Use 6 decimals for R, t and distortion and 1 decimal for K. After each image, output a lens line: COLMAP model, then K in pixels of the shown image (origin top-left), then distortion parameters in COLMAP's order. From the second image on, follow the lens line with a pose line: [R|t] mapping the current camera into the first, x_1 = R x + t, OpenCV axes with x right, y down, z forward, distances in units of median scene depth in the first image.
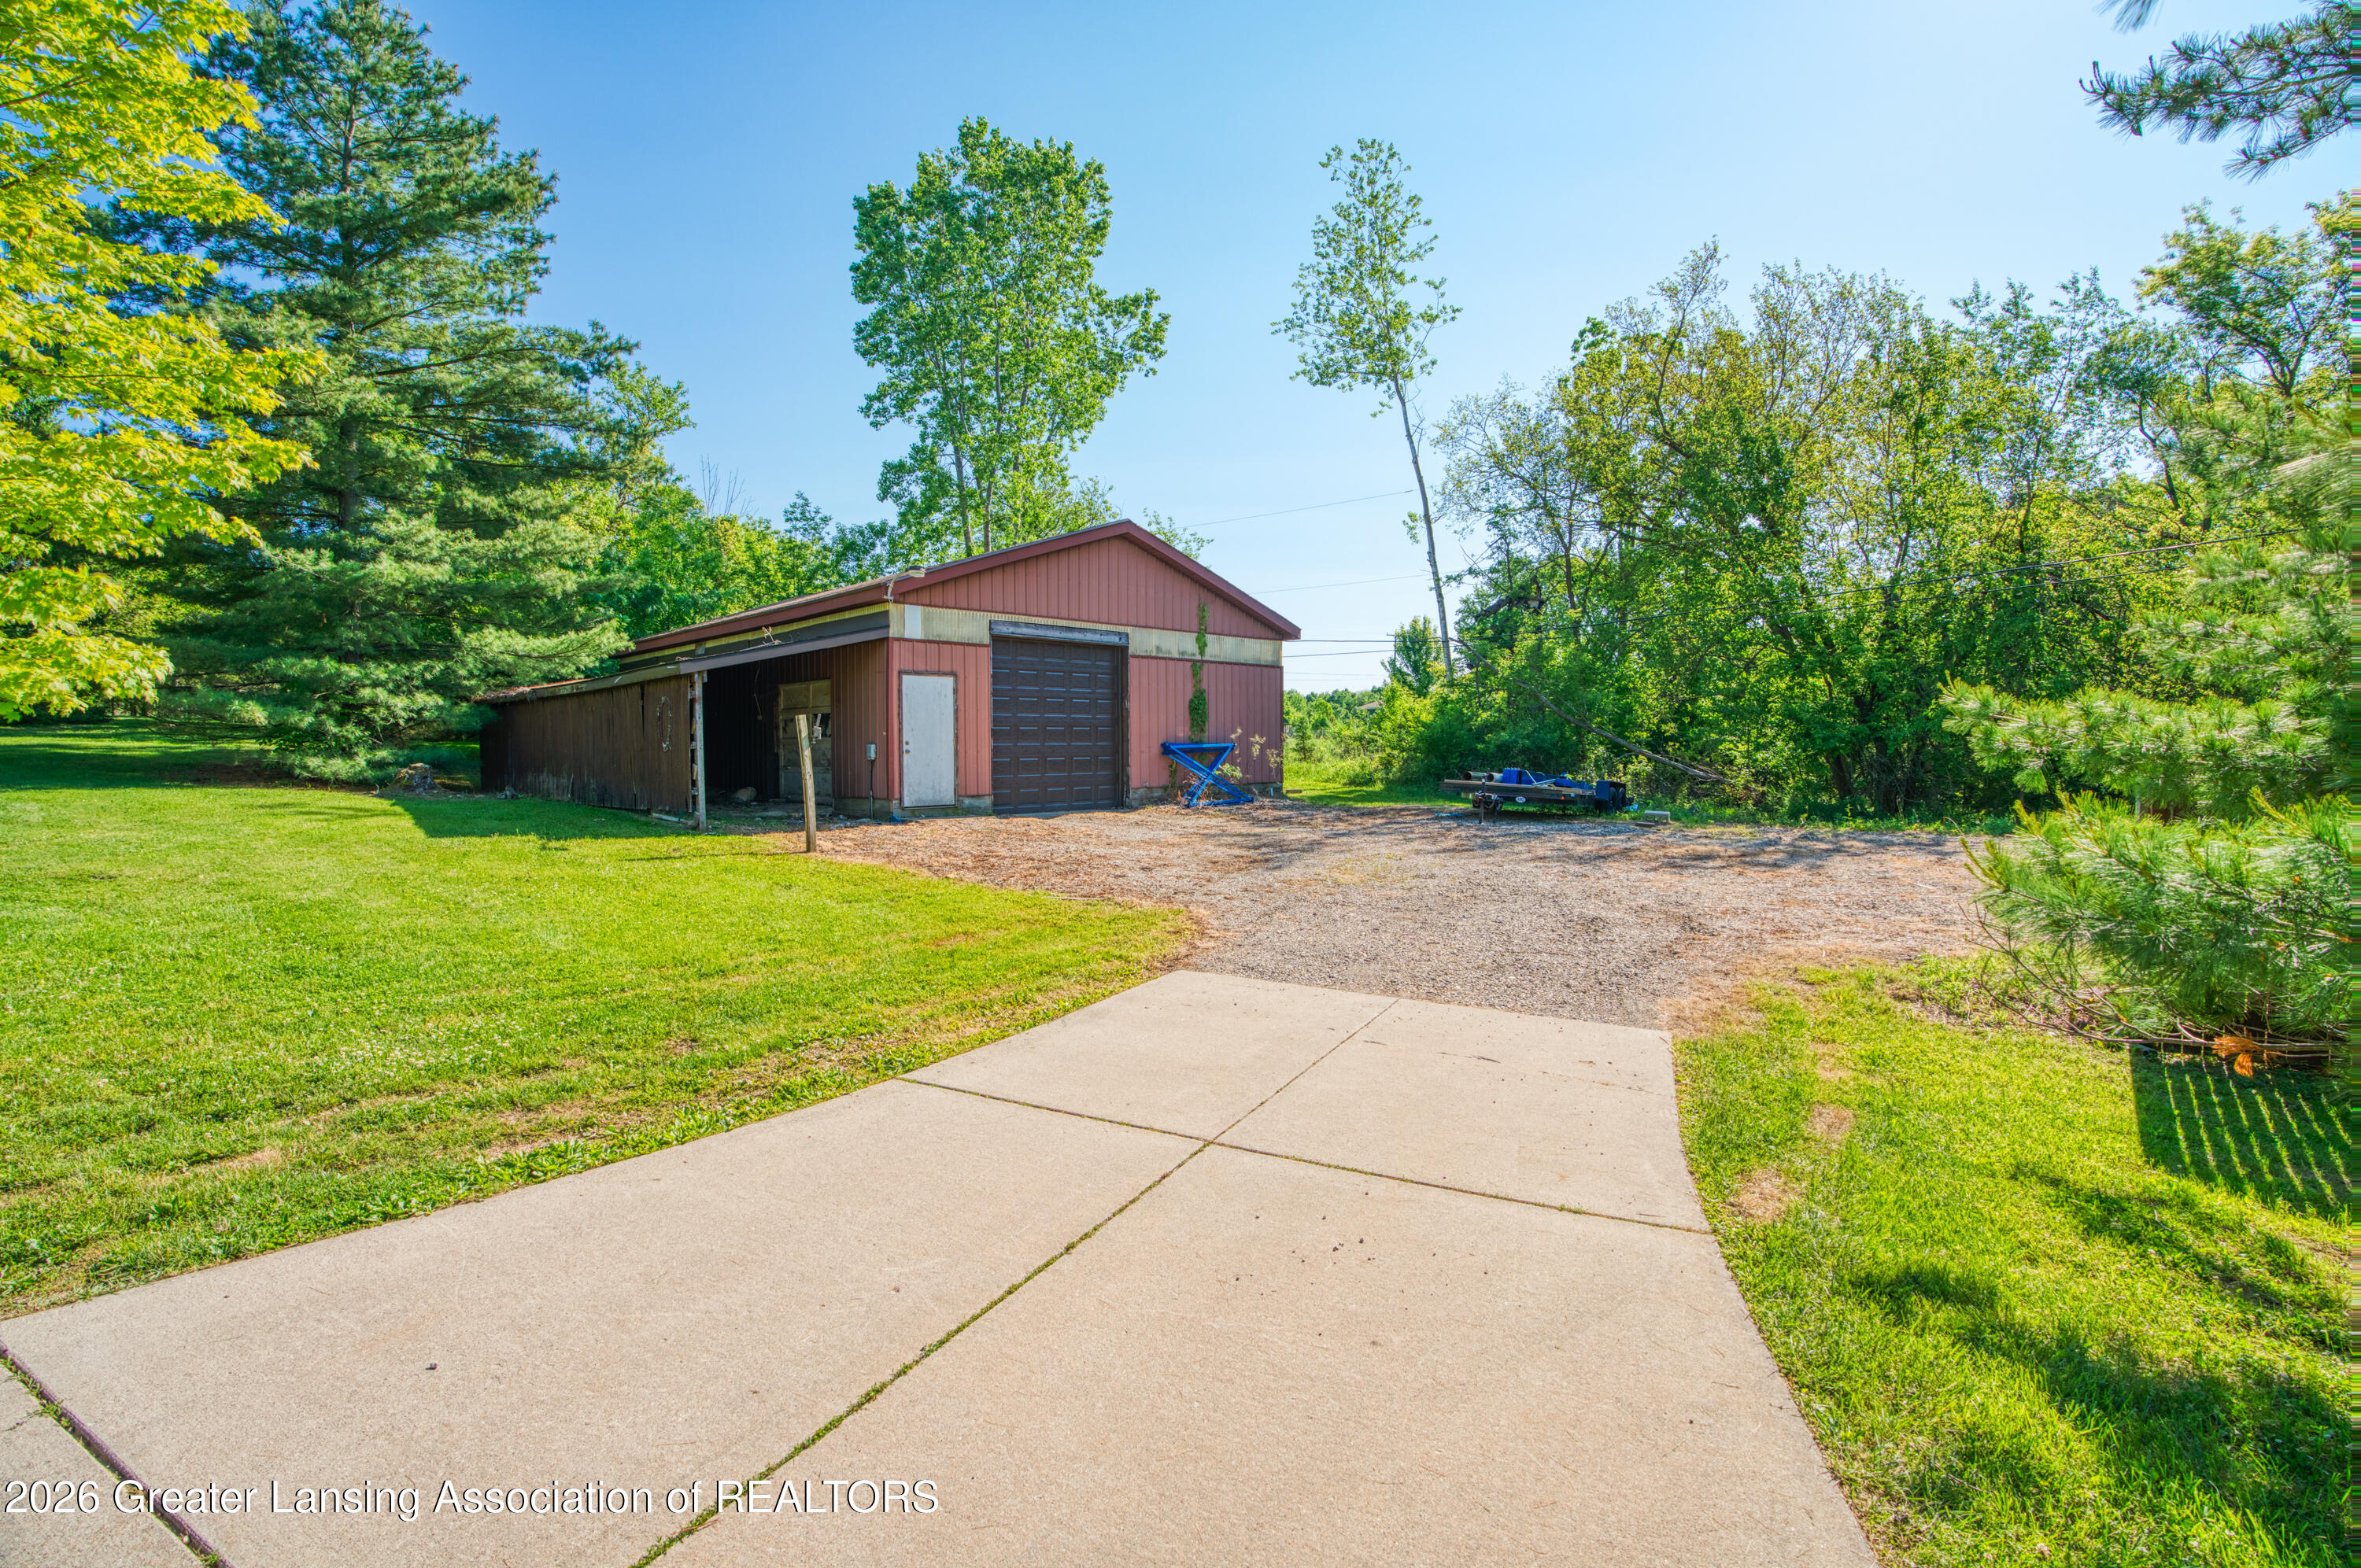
lens RADIAL K [[1068.8, 0, 1180.5], [0, 1068.8, 784.0], [0, 0, 1]] dist [-0.069179, 0.000100]
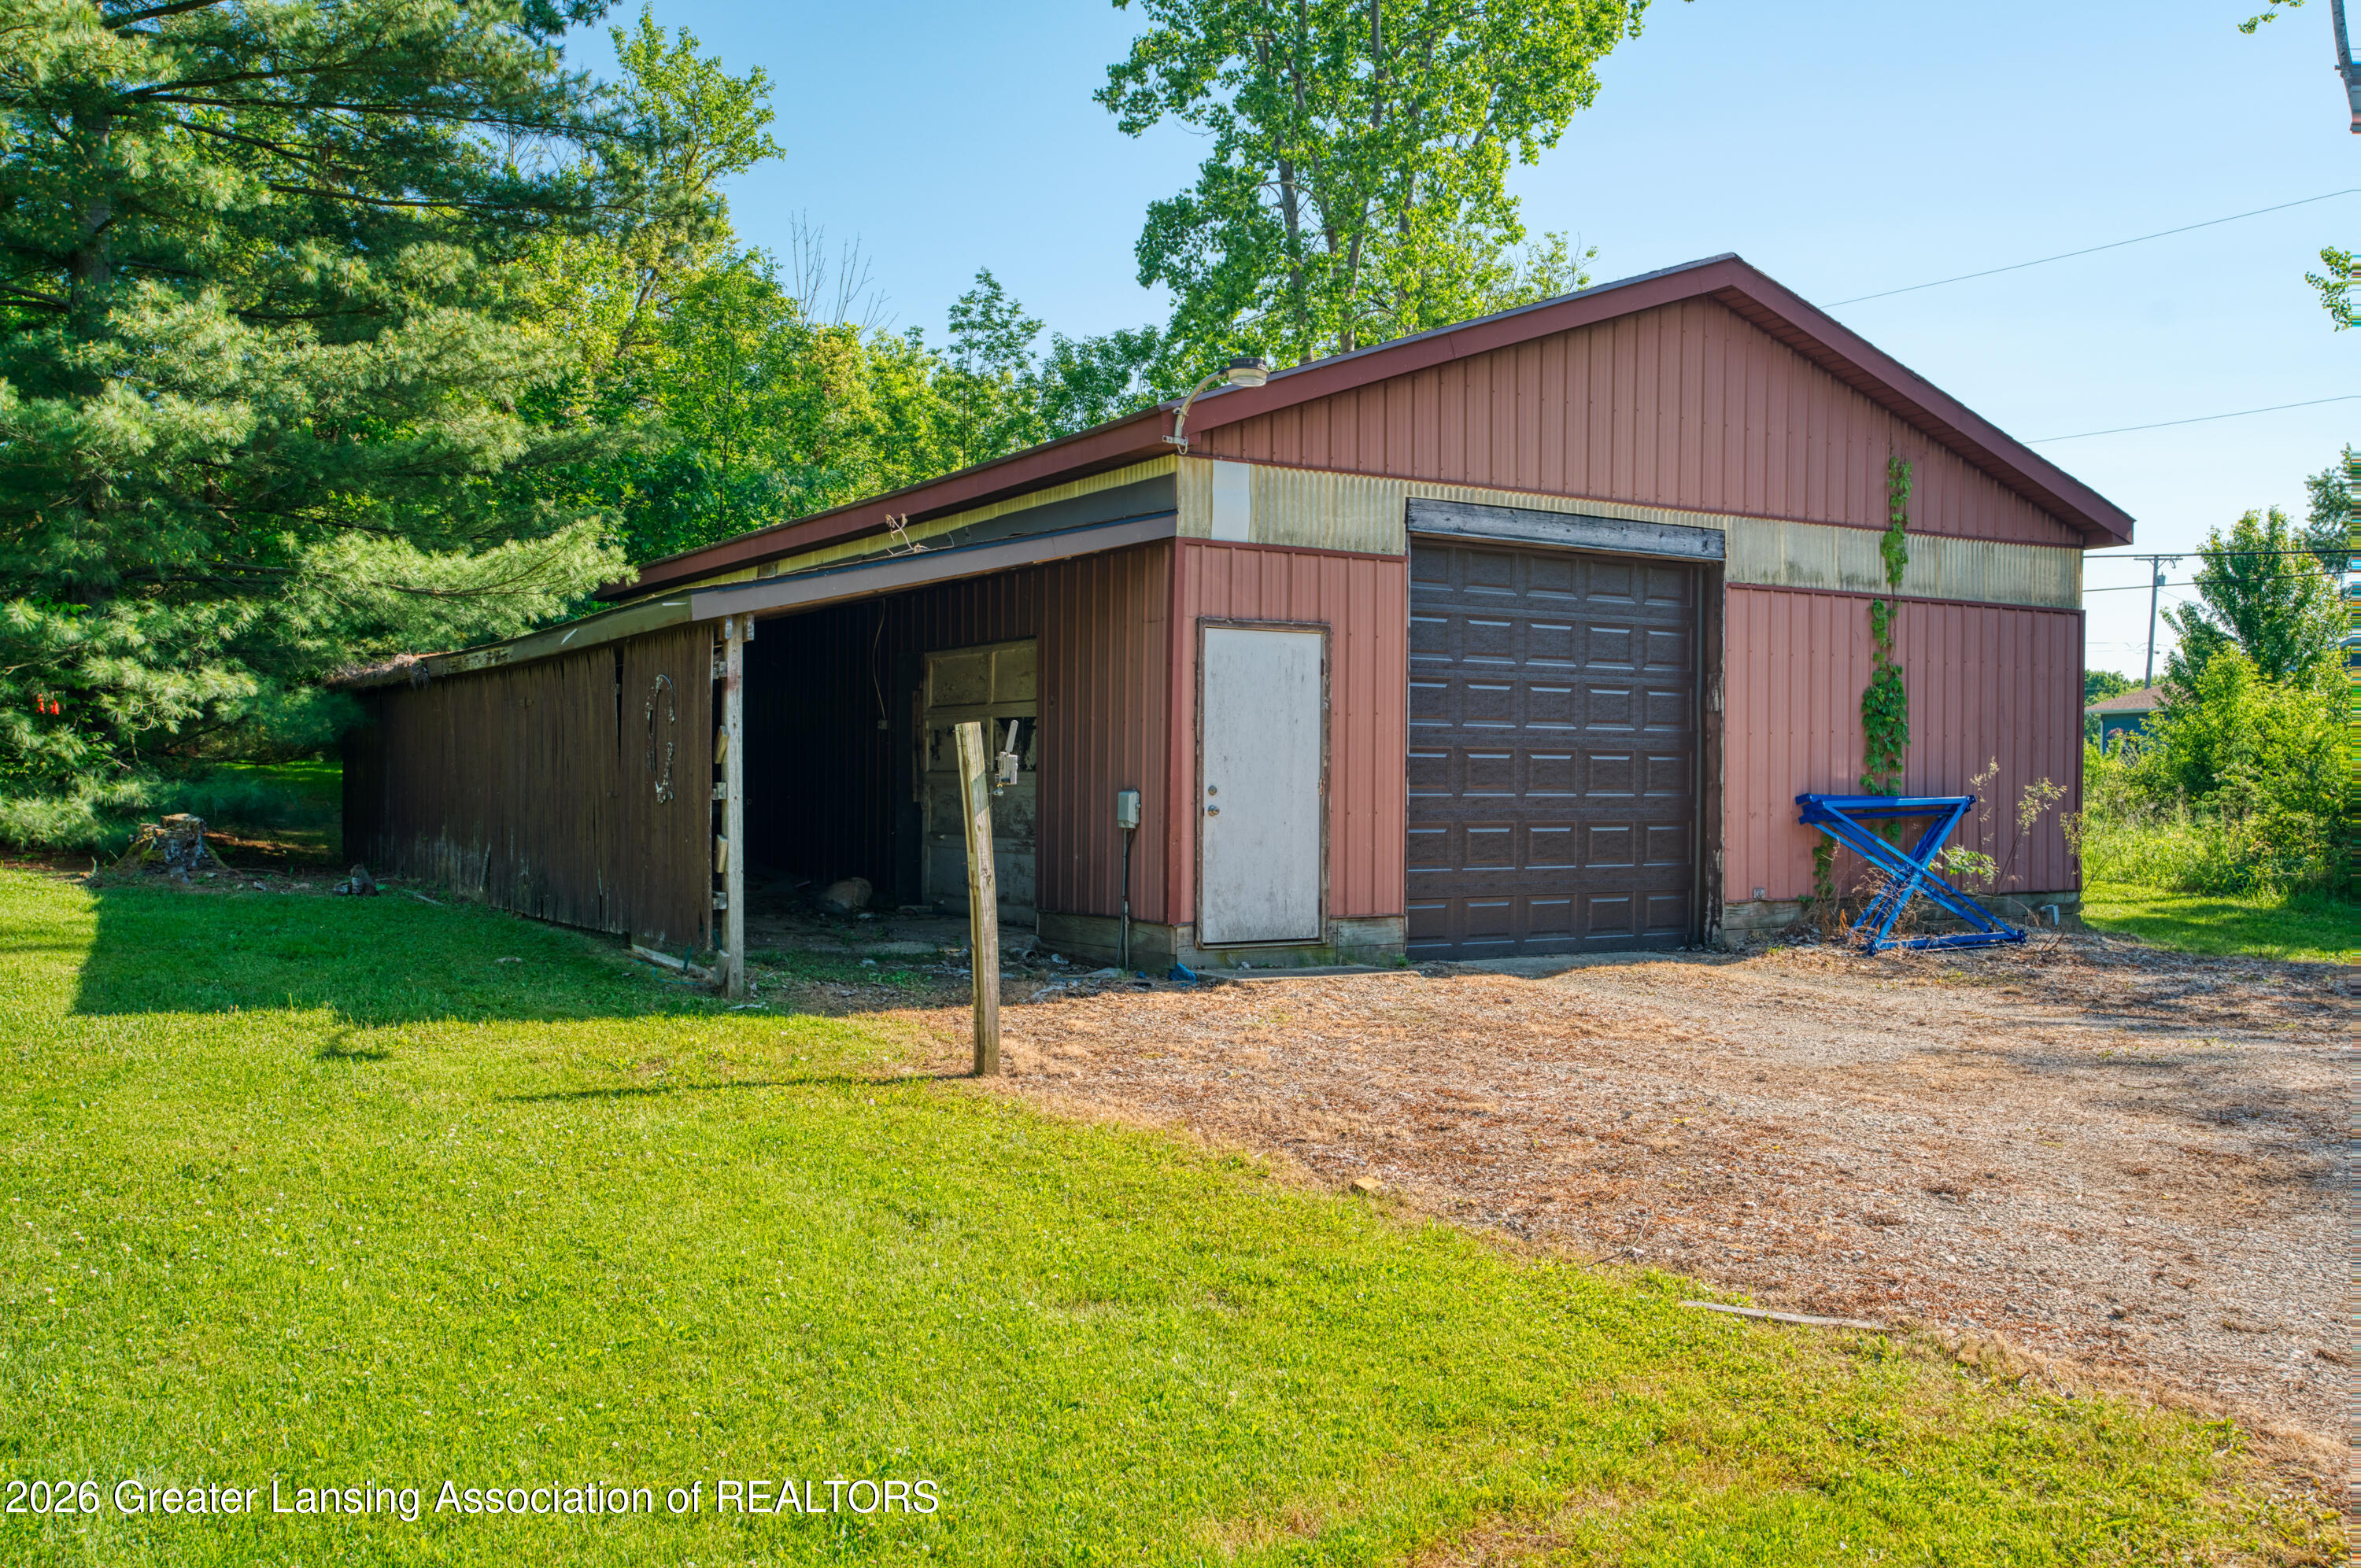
lens RADIAL K [[2101.4, 0, 1180.5], [0, 2101.4, 784.0], [0, 0, 1]] dist [-0.007653, -0.002879]
pose [[0.969993, 0.013362, -0.242764, -0.054625], [-0.021852, 0.999239, -0.032312, -0.011111], [0.242147, 0.036647, 0.969547, 0.155514]]
